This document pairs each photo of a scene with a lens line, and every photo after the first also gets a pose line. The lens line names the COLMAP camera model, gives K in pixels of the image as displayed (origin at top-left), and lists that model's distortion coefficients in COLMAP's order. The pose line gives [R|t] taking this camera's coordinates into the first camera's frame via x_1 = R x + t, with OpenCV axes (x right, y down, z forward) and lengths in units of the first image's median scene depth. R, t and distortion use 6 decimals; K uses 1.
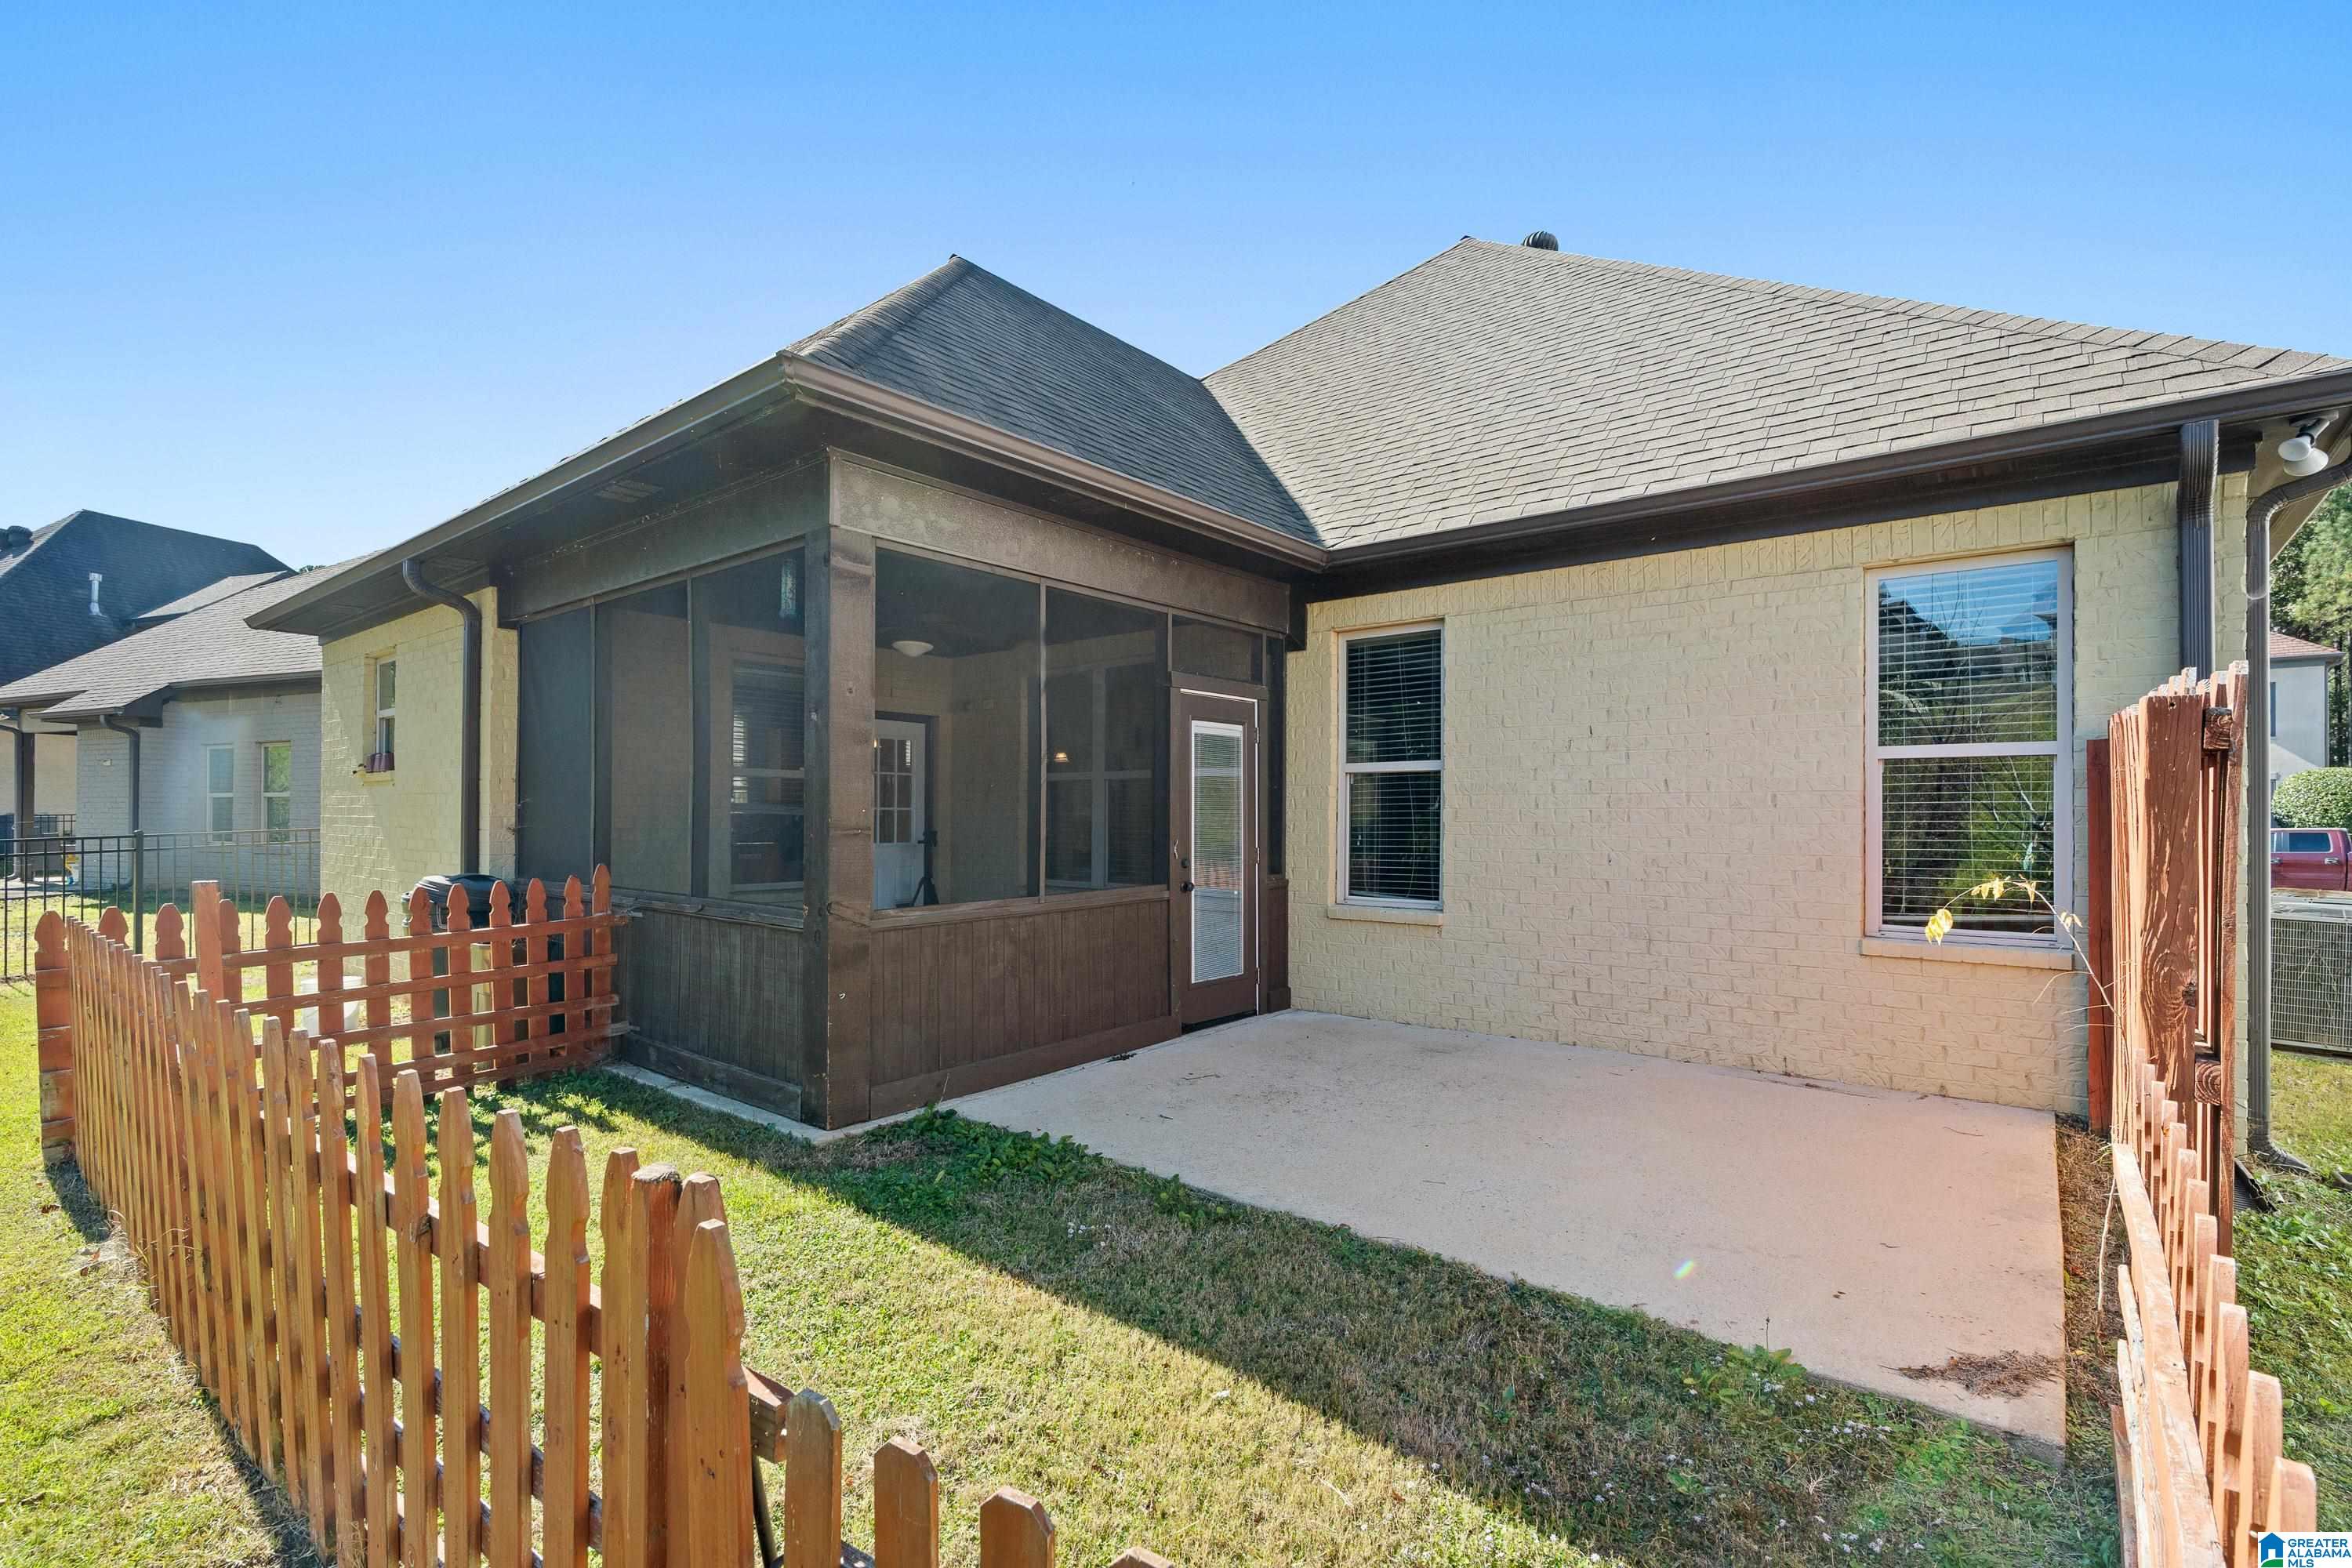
lens RADIAL K [[1080.2, 0, 1169.7], [0, 1080.2, 805.4], [0, 0, 1]] dist [-0.011451, 0.003731]
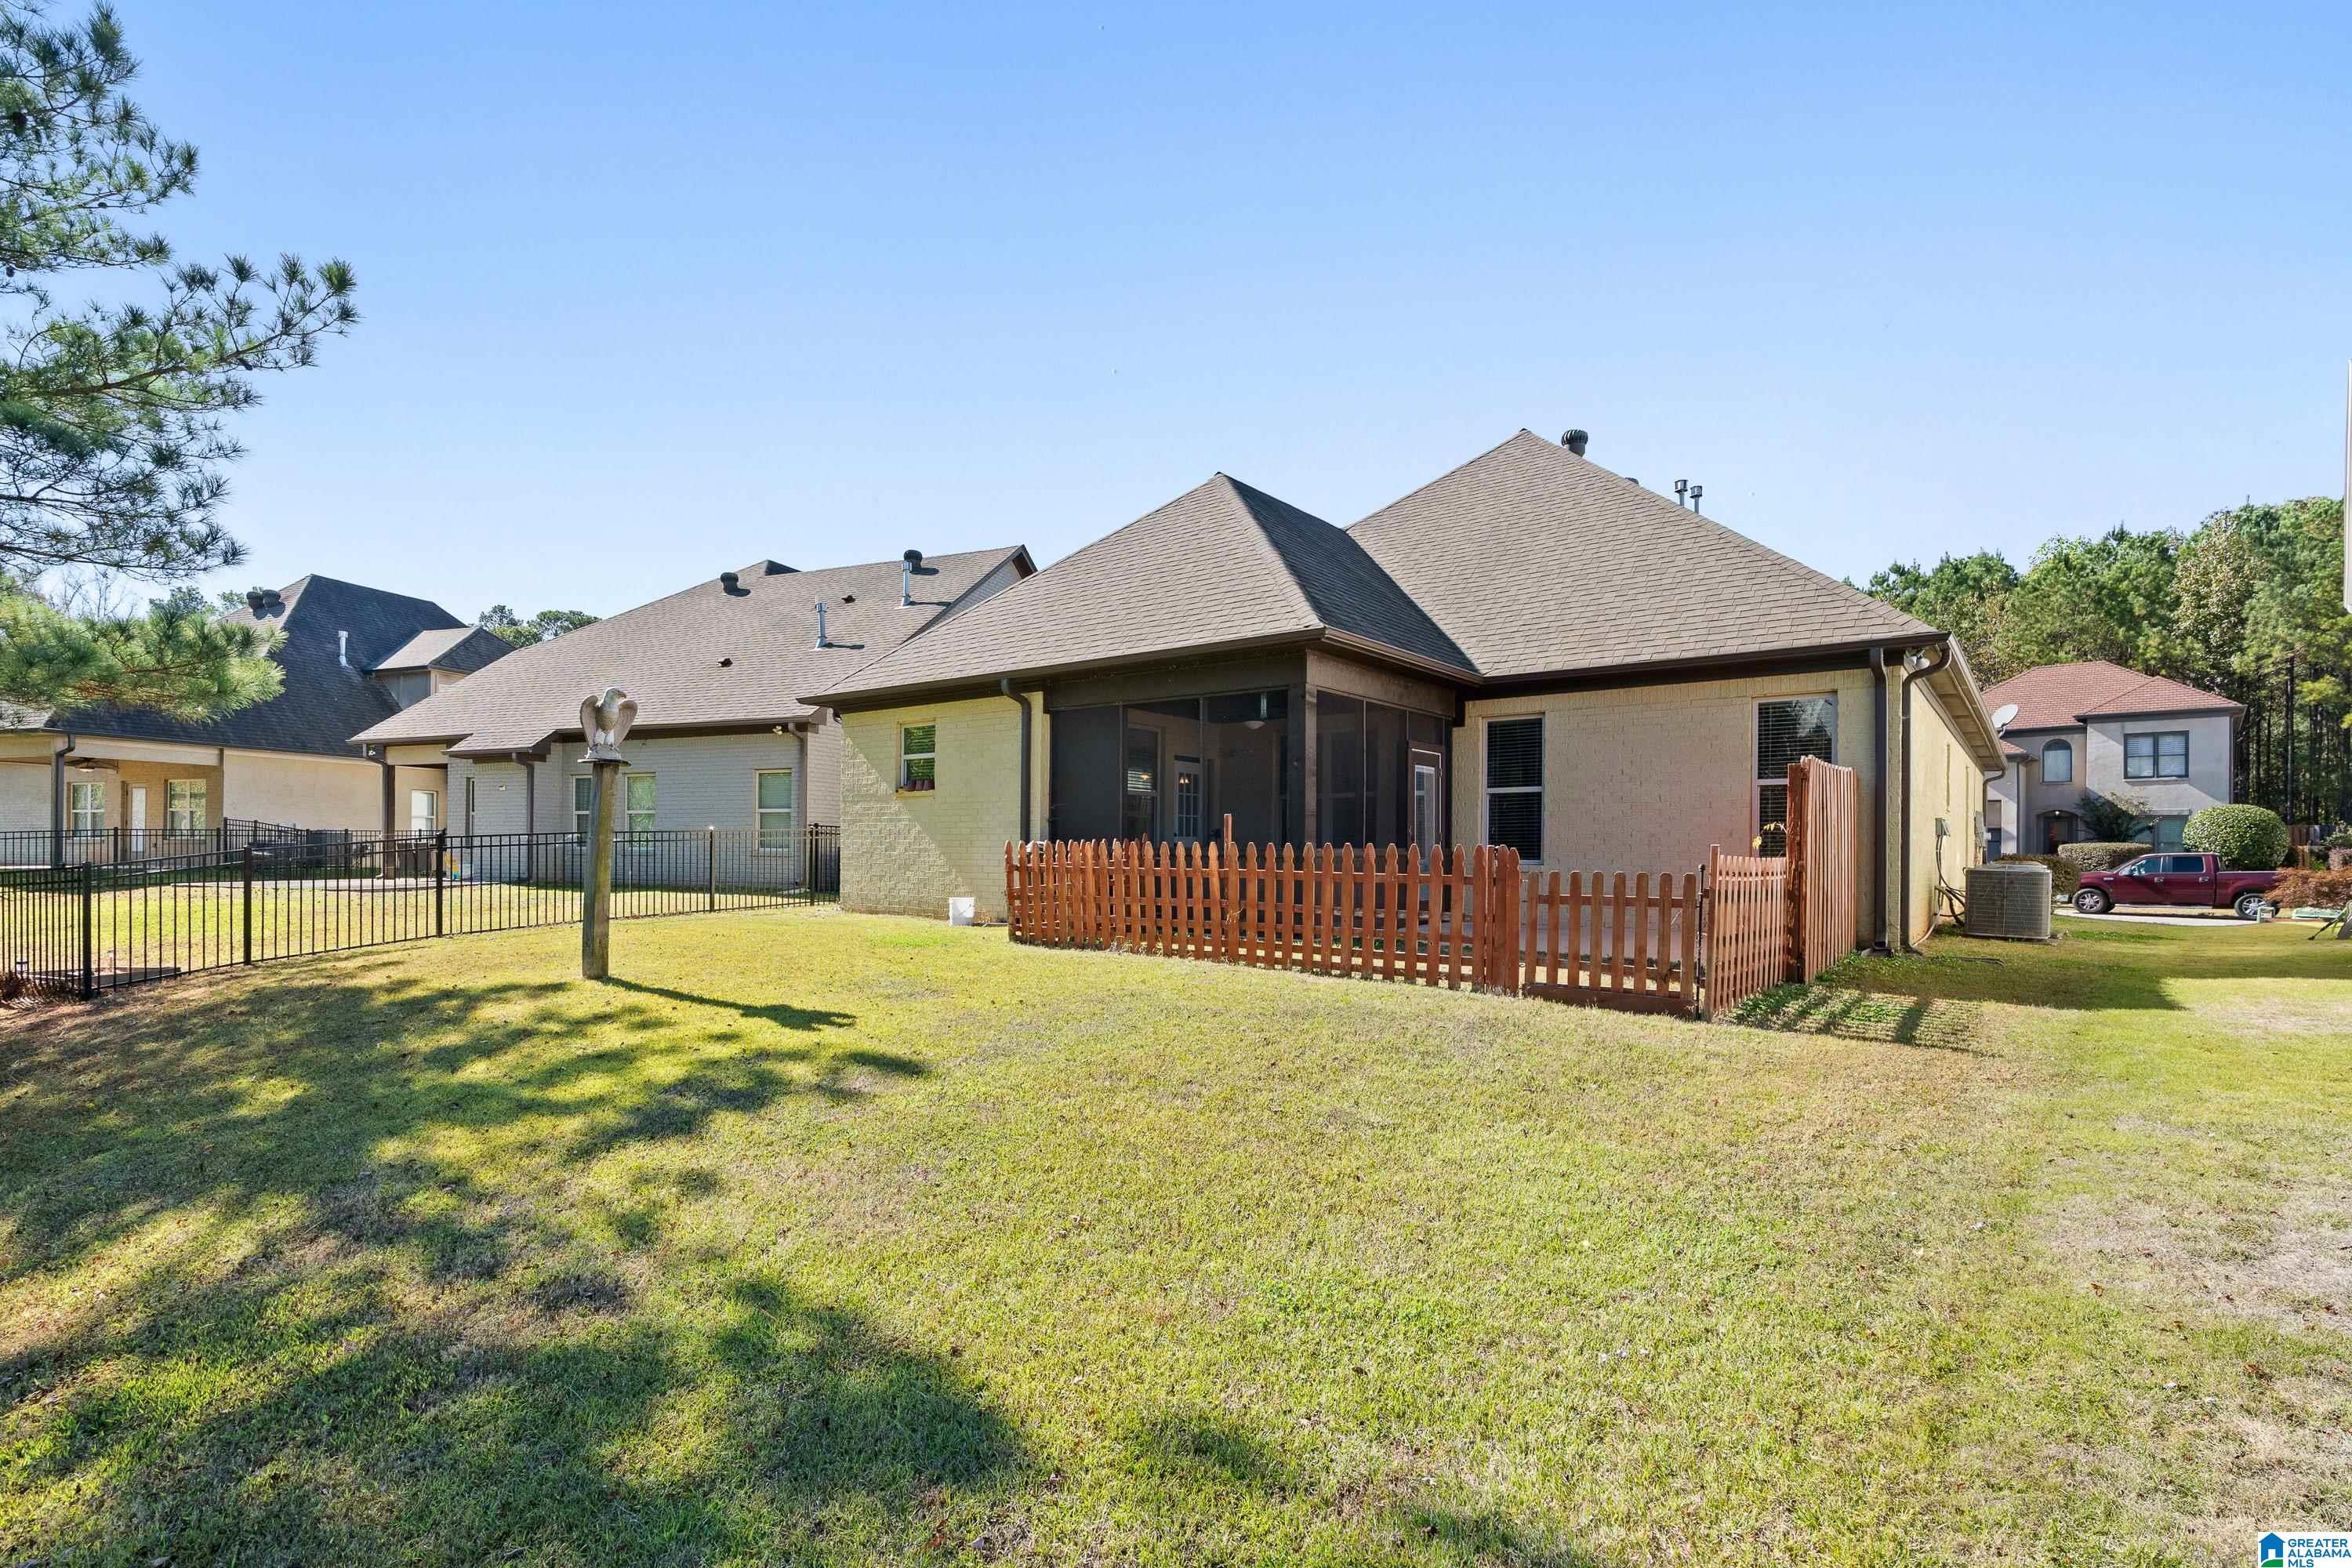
lens RADIAL K [[1080.2, 0, 1160.0], [0, 1080.2, 842.4], [0, 0, 1]] dist [-0.011451, 0.003731]
pose [[0.999982, 0.005256, -0.003054, -0.420071], [-0.005252, 0.999985, 0.001227, 0.059297], [0.003061, -0.001211, 0.999995, -0.916490]]
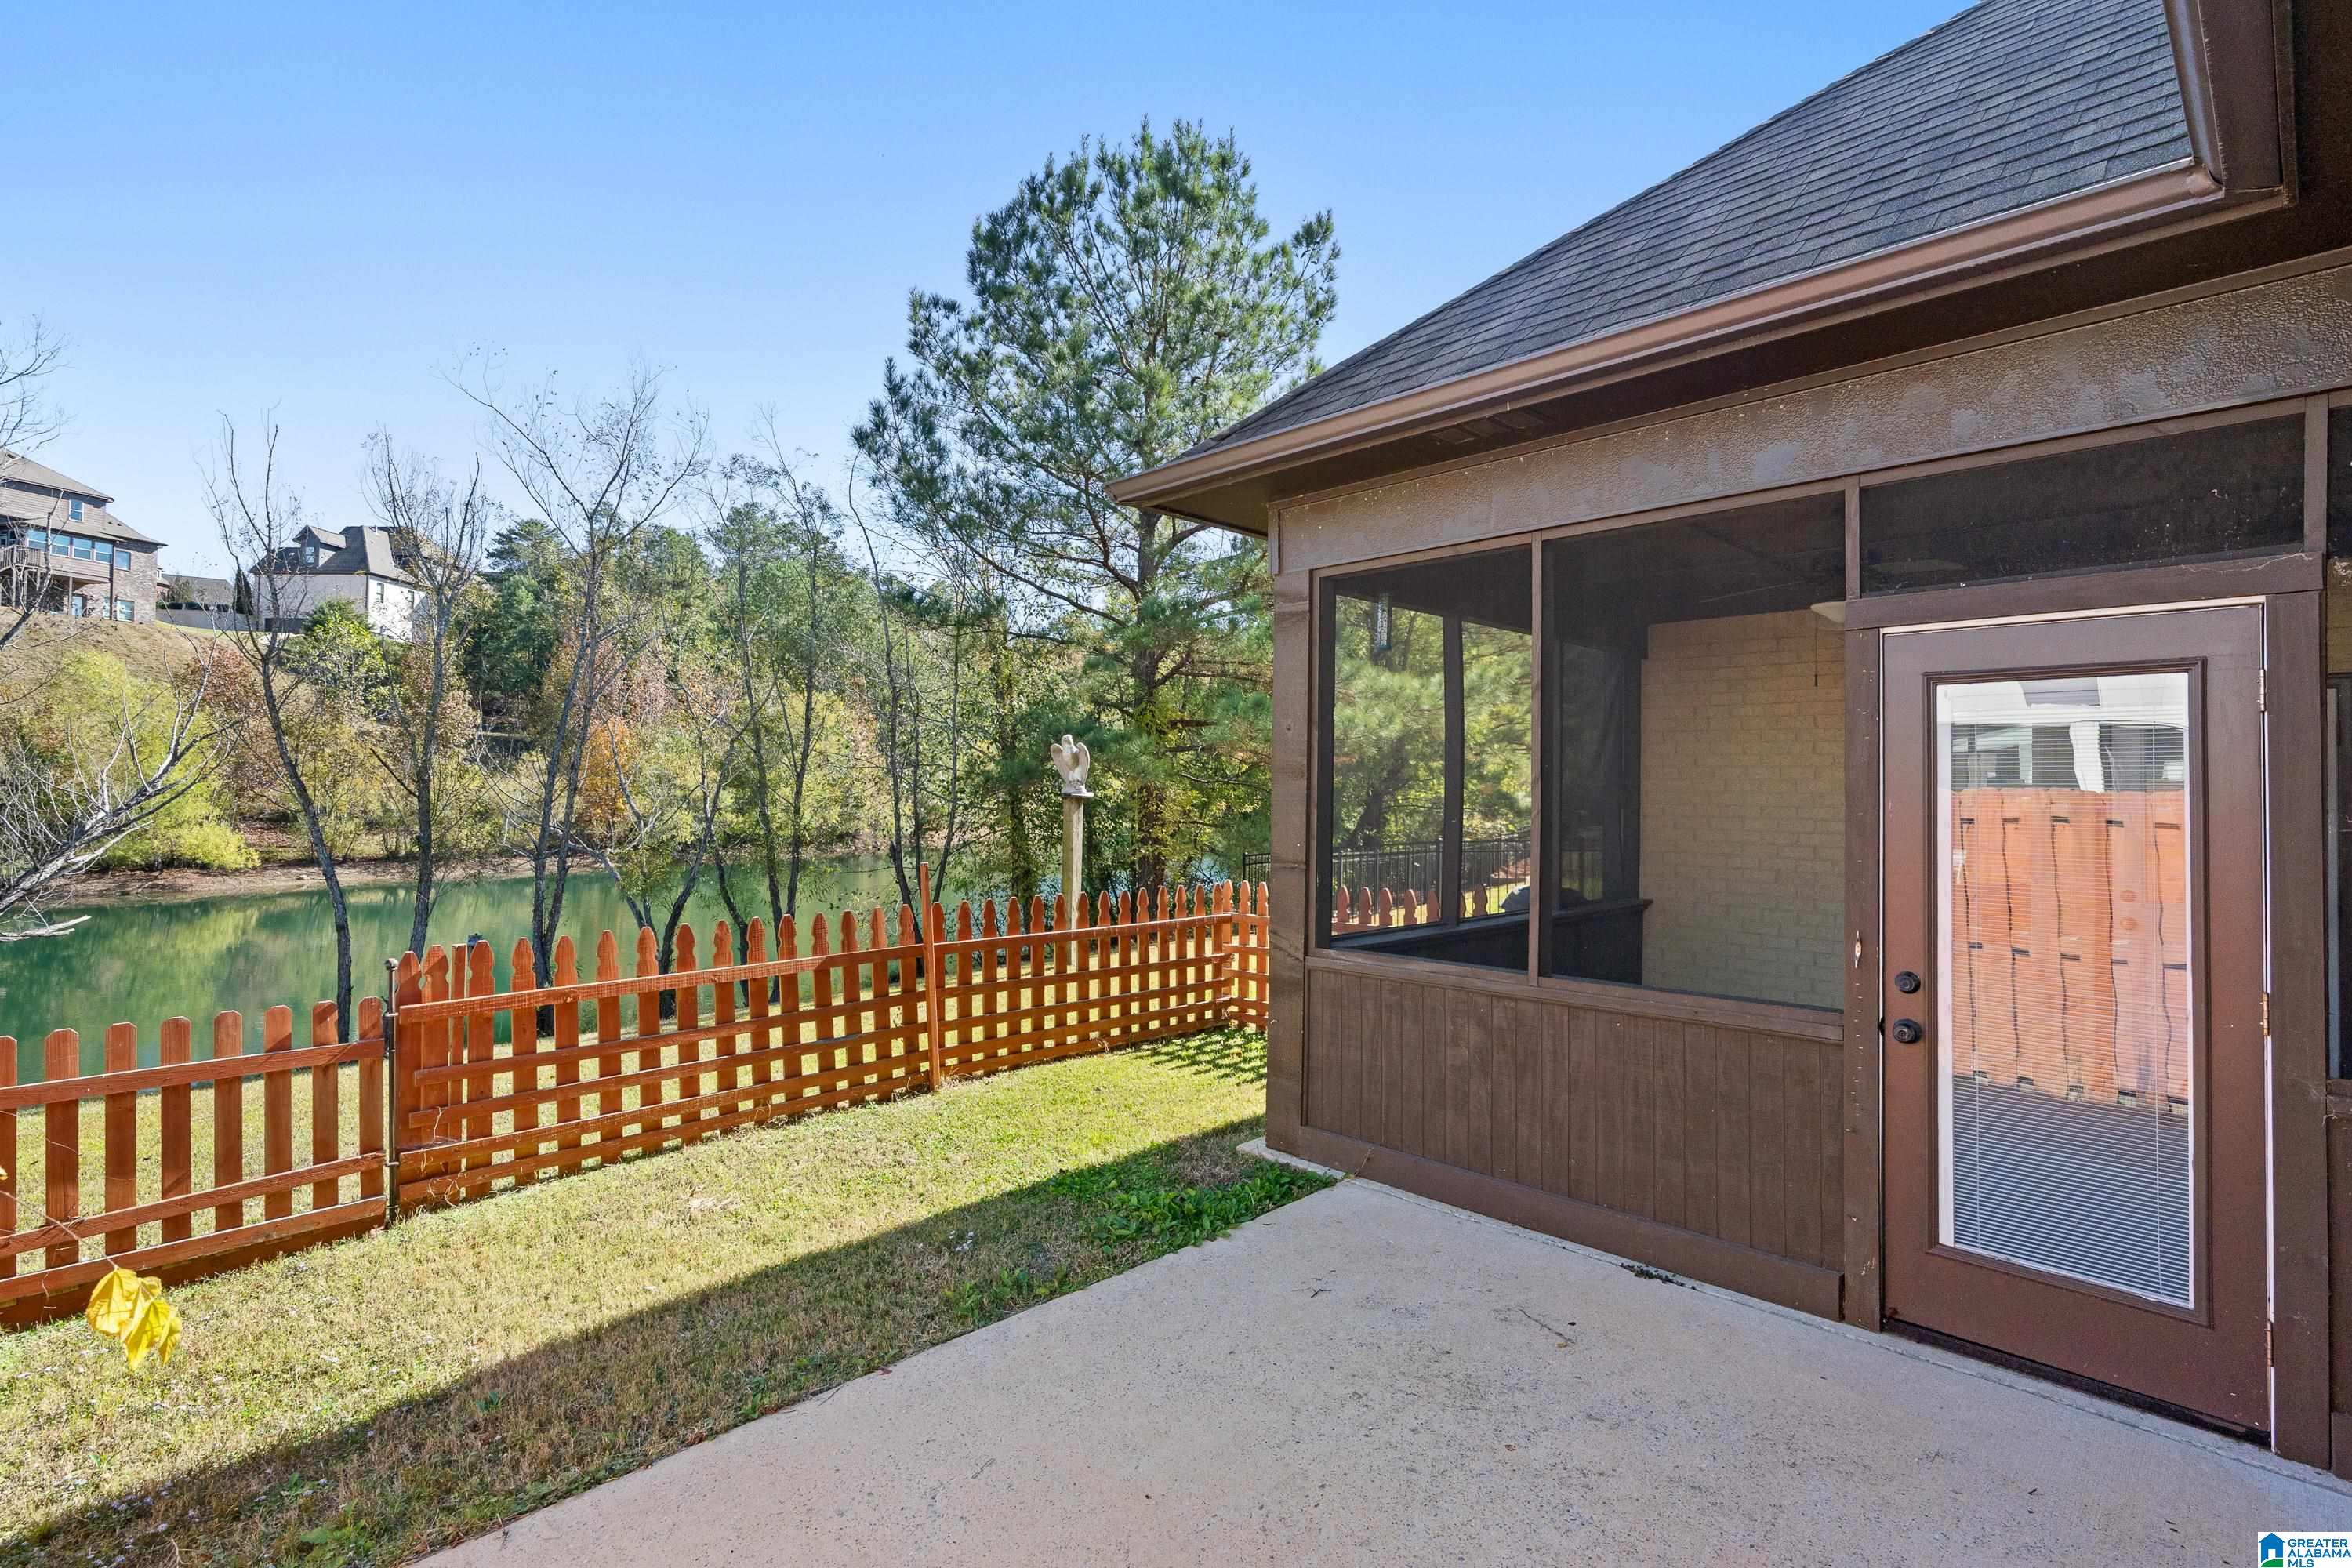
lens RADIAL K [[1080.2, 0, 1169.0], [0, 1080.2, 785.2], [0, 0, 1]] dist [-0.011451, 0.003731]
pose [[-0.118549, -0.012939, -0.992864, 0.518617], [-0.003667, 0.999914, -0.012593, -0.027470], [0.992941, 0.002148, -0.118586, 0.706999]]
